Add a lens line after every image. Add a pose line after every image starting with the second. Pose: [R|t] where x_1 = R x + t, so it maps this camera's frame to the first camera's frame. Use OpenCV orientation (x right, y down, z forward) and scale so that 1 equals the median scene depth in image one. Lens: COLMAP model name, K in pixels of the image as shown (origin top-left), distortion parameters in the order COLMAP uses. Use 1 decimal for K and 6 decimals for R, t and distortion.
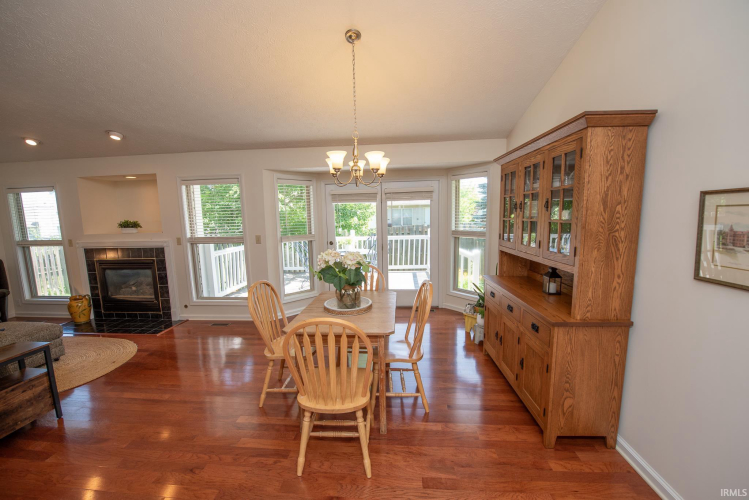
lens RADIAL K [[298.7, 0, 372.3], [0, 298.7, 253.5], [0, 0, 1]] dist [-0.014589, -0.002745]
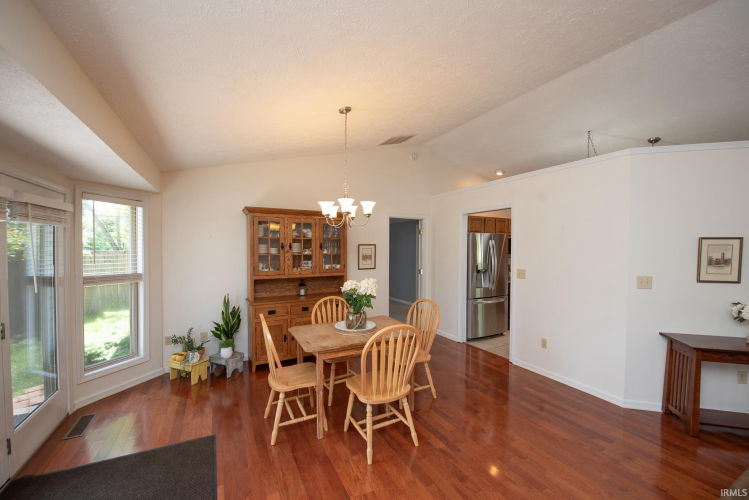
lens RADIAL K [[298.7, 0, 372.3], [0, 298.7, 253.5], [0, 0, 1]] dist [-0.014589, -0.002745]
pose [[-0.528228, 0.006775, 0.849076, -0.590547], [0.119856, 0.990551, 0.066662, -0.096094], [-0.840601, 0.136980, -0.524048, 0.822735]]
